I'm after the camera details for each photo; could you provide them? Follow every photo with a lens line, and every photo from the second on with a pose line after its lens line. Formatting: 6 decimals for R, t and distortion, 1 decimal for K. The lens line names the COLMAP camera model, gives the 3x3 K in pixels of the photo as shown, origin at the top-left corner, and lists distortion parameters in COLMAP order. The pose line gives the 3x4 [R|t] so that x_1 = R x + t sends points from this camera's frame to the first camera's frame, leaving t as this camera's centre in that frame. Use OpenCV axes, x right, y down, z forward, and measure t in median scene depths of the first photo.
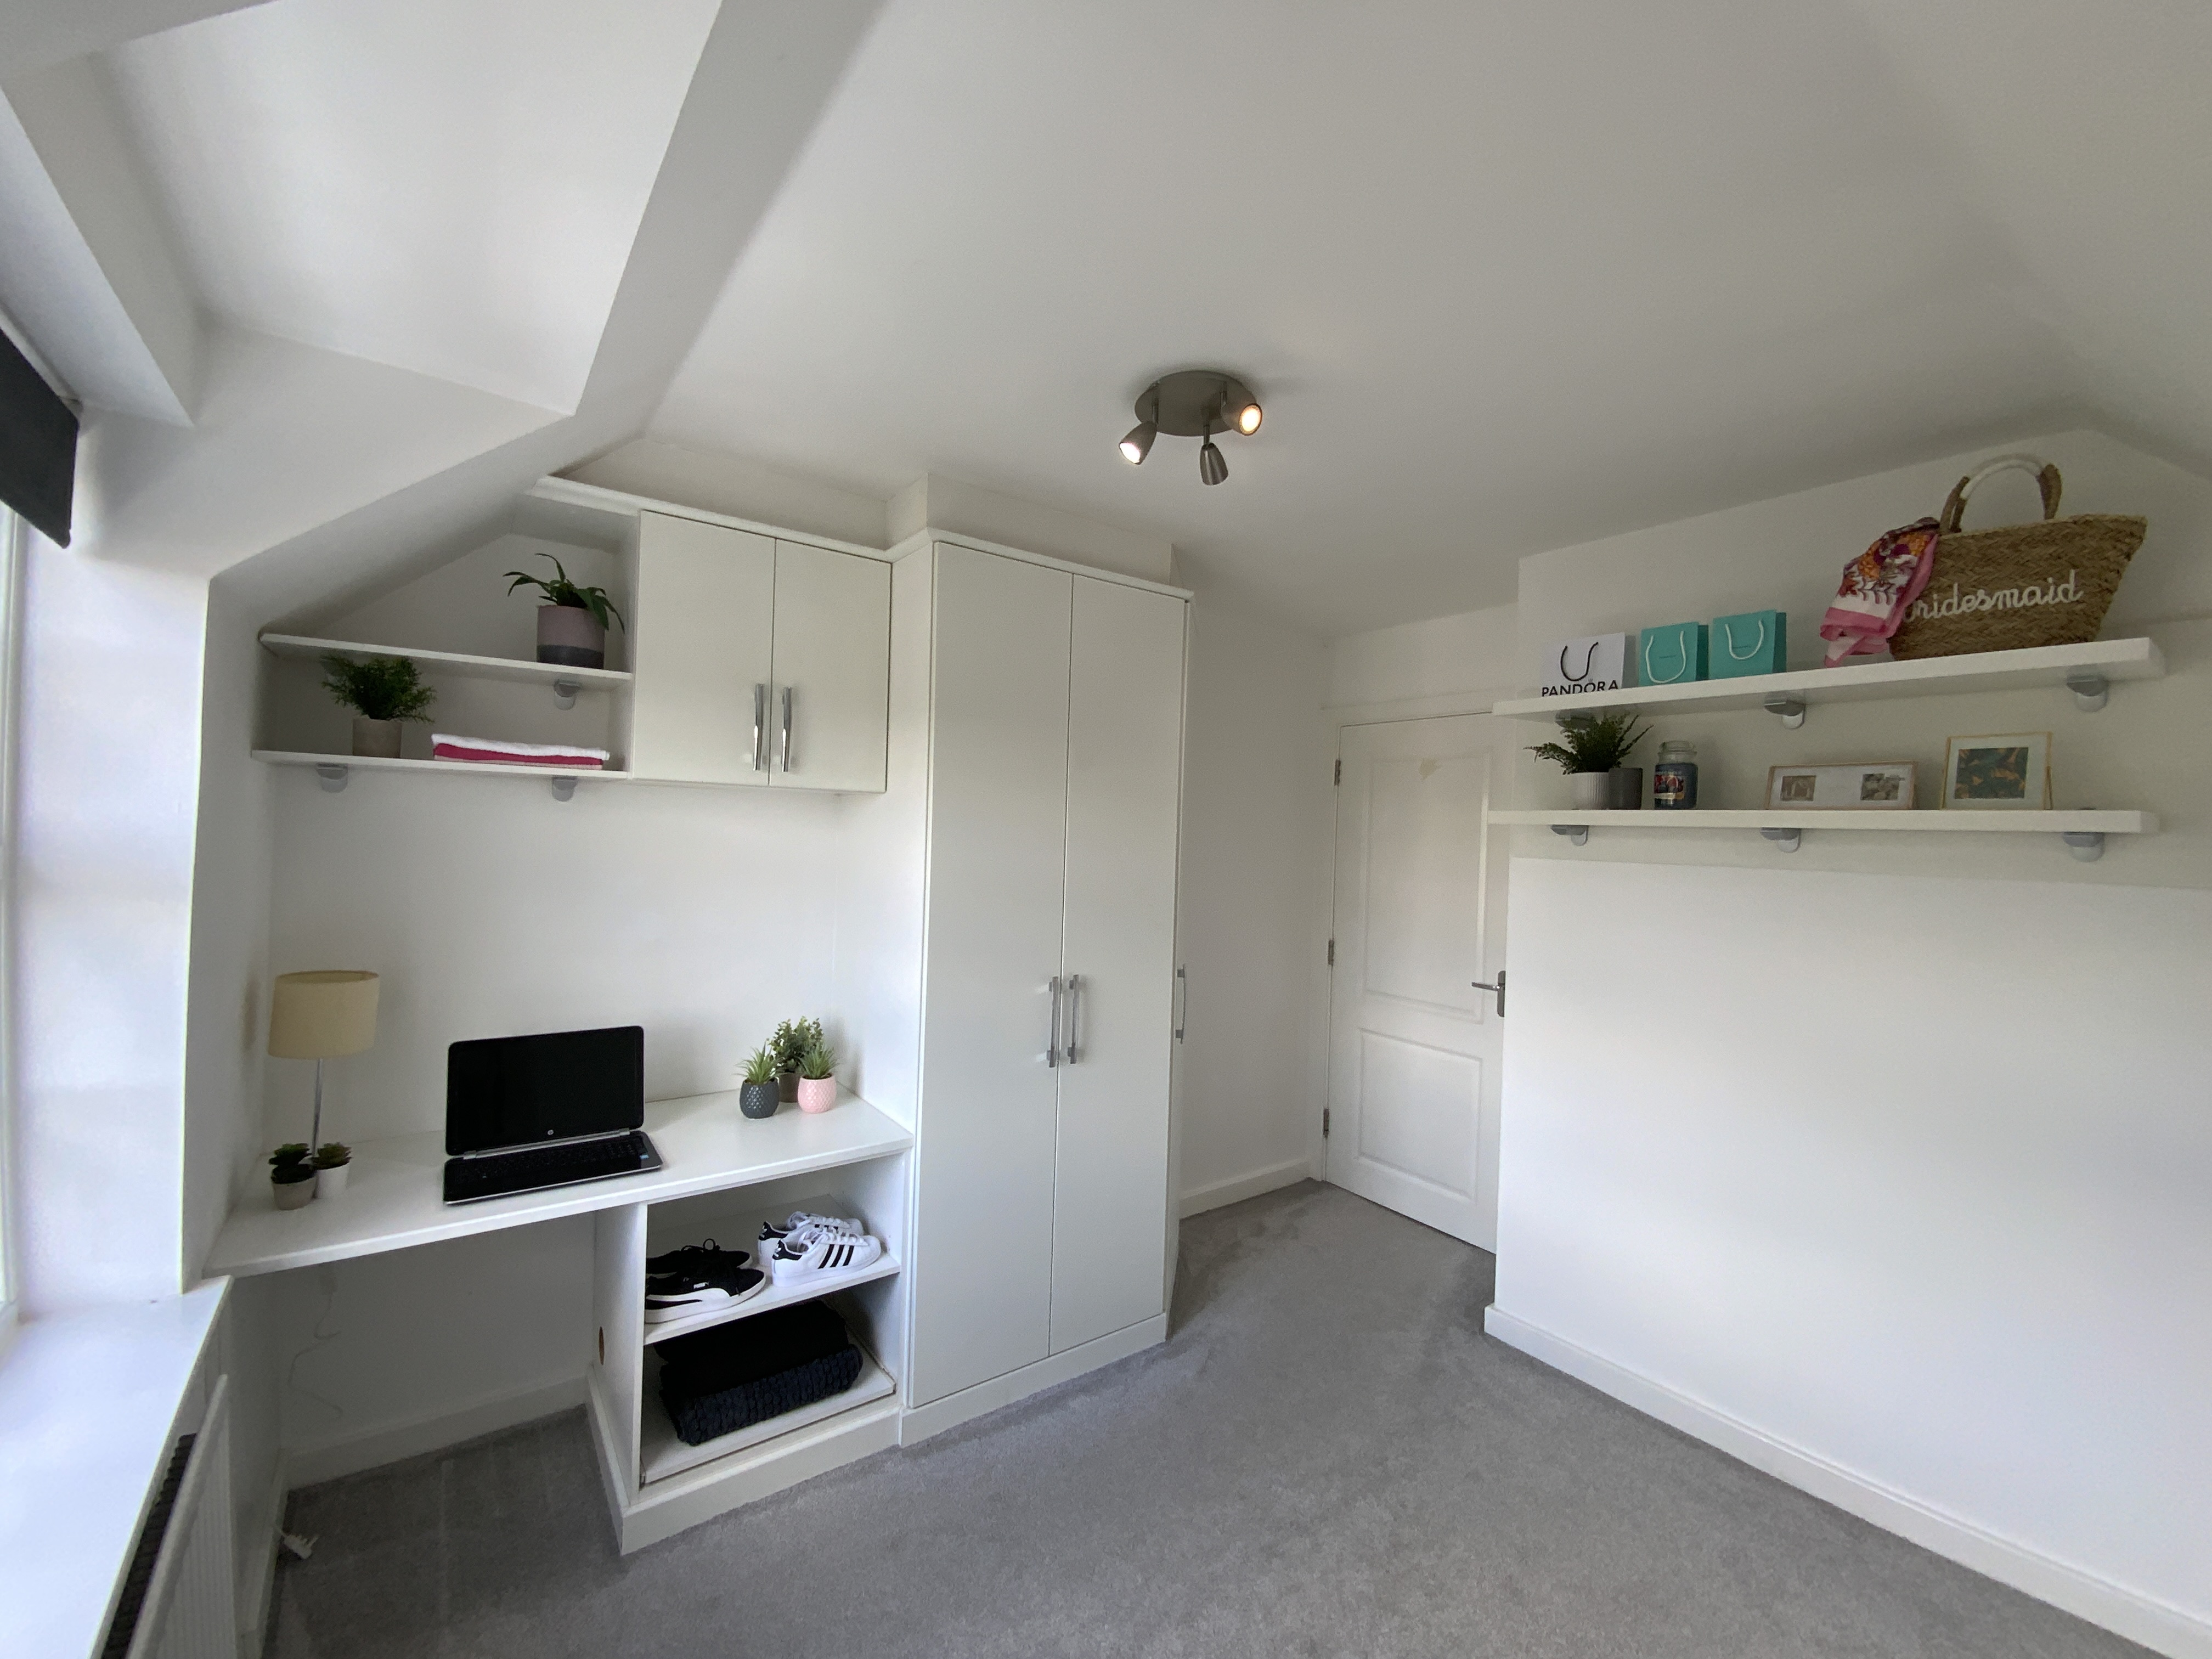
lens RADIAL K [[905.5, 0, 1096.5], [0, 905.5, 822.7], [0, 0, 1]] dist [0.001623, -0.016003]
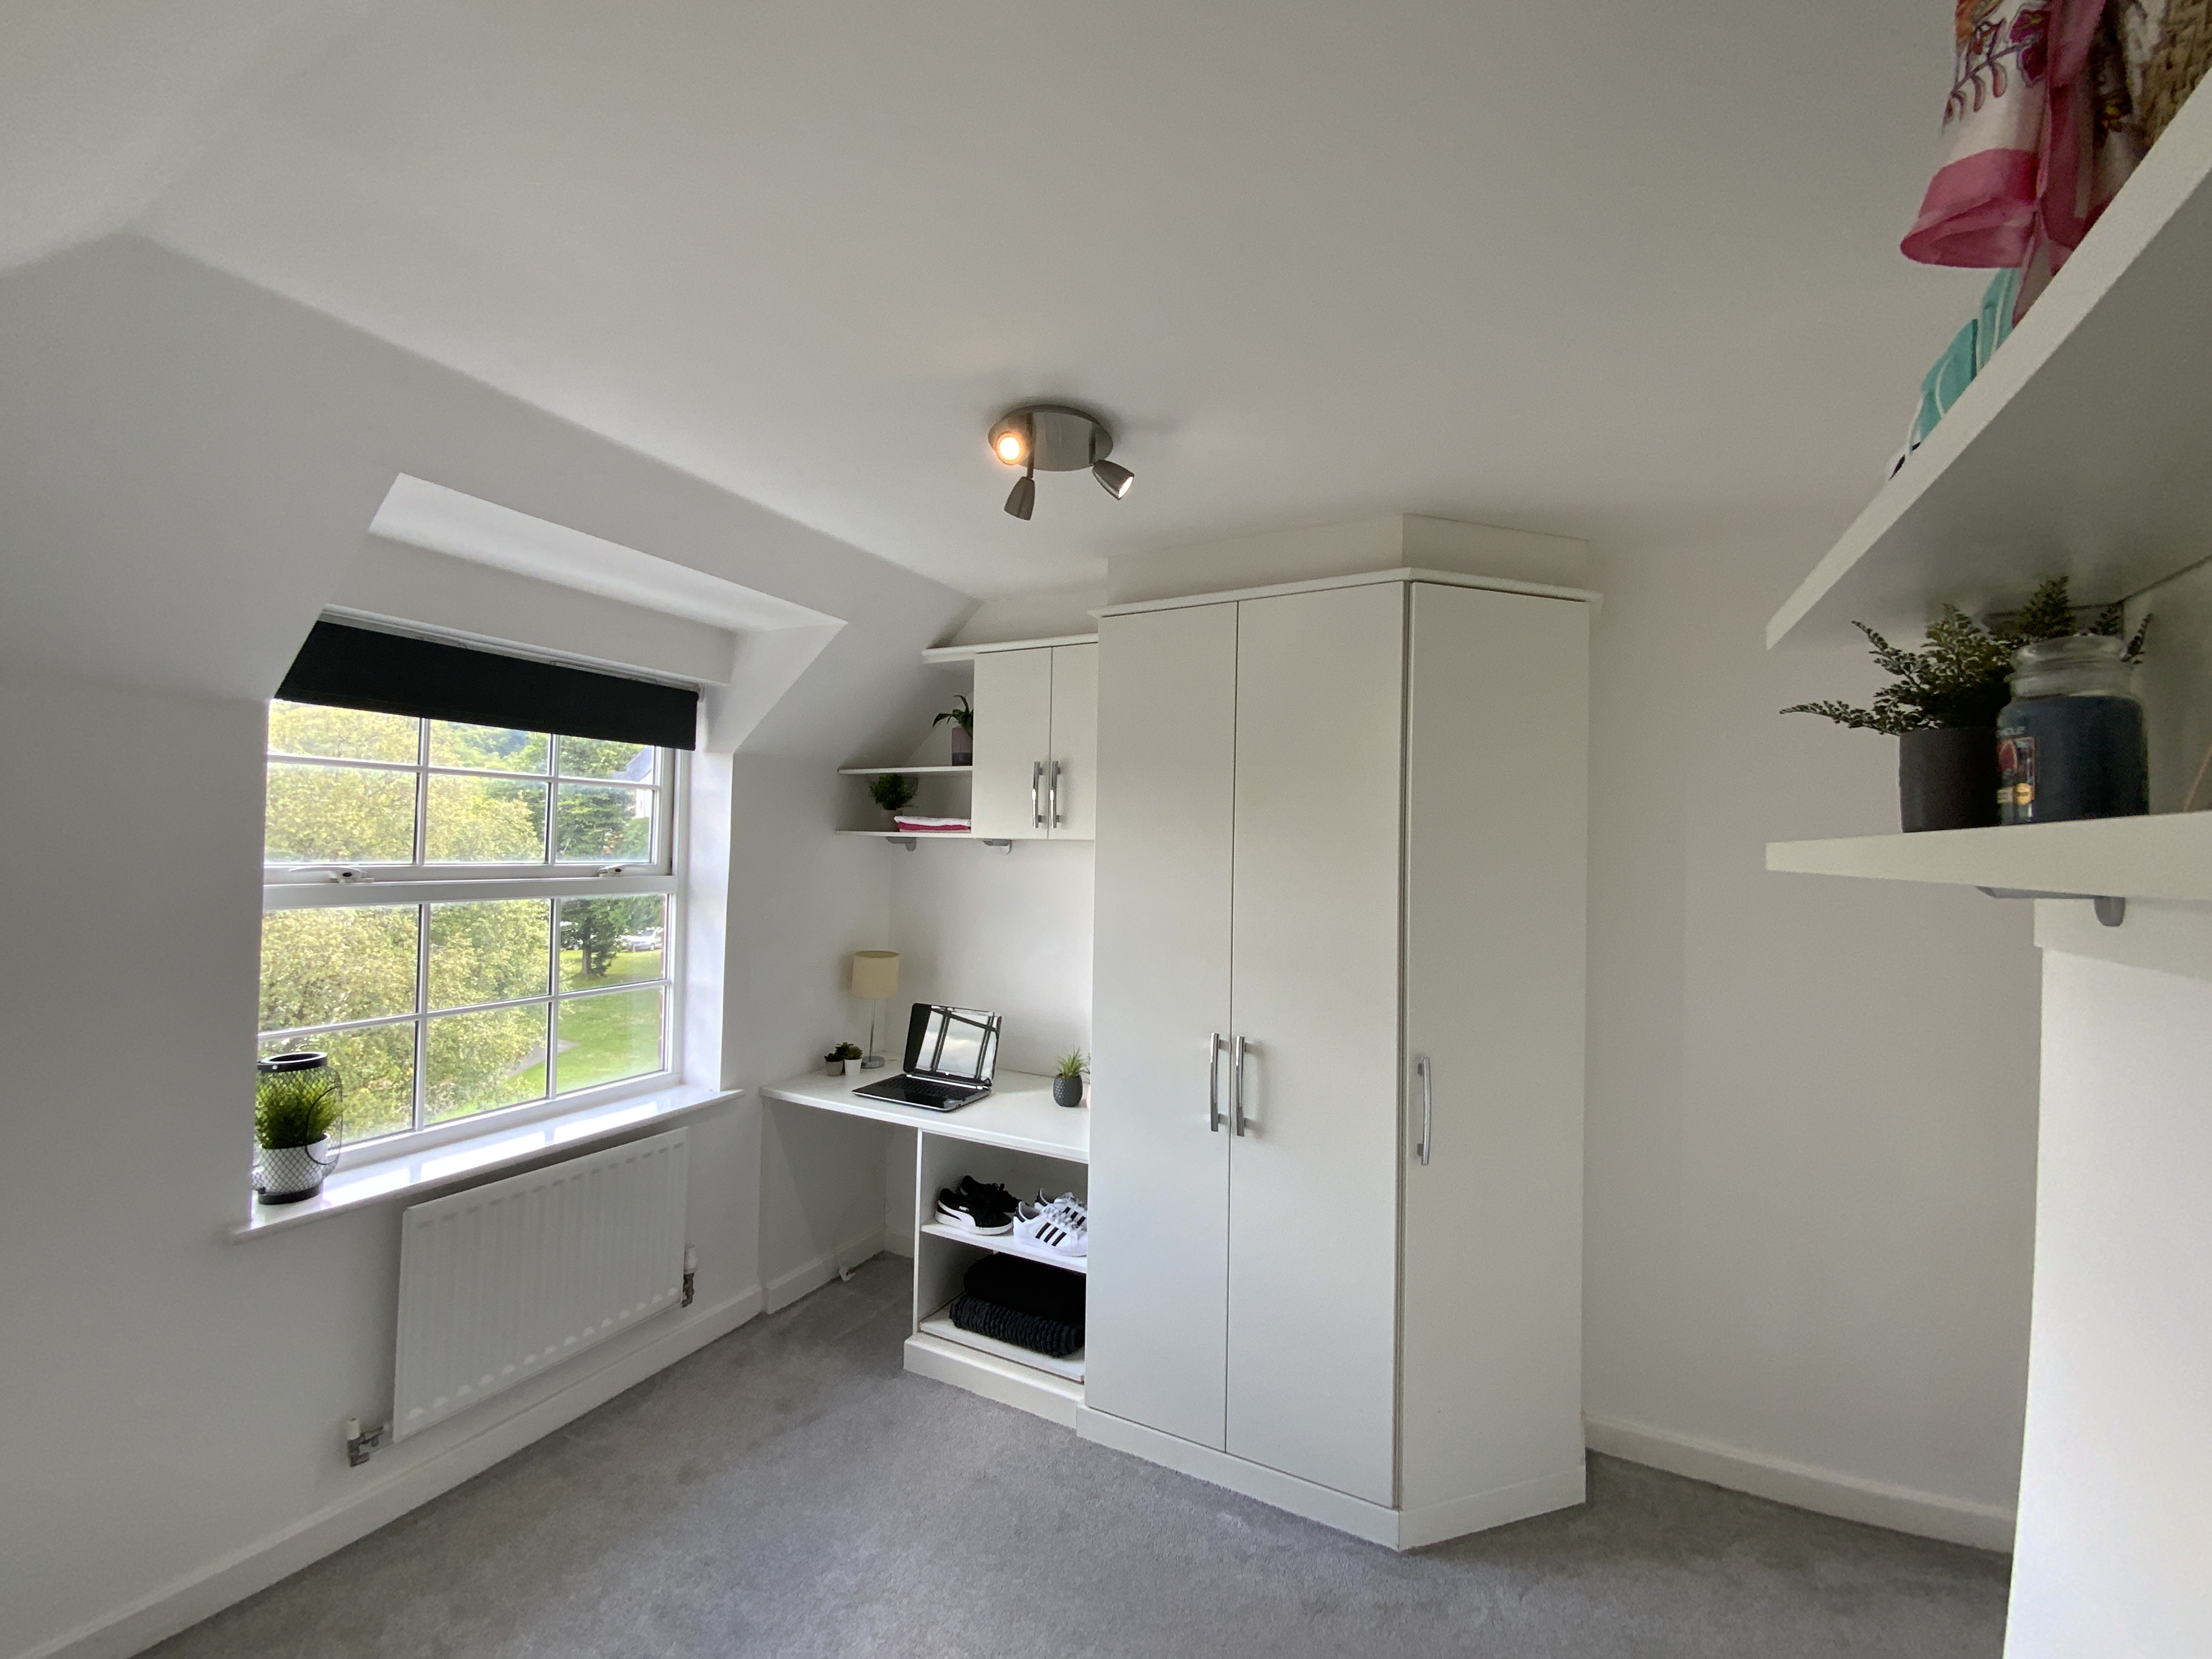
lens RADIAL K [[882.2, 0, 1115.5], [0, 882.2, 827.3], [0, 0, 1]] dist [-0.003038, -0.000561]
pose [[0.451687, -0.043817, -0.891100, 0.804757], [0.000764, 0.998812, -0.048726, 0.001213], [0.892176, 0.021329, 0.451184, 0.541700]]
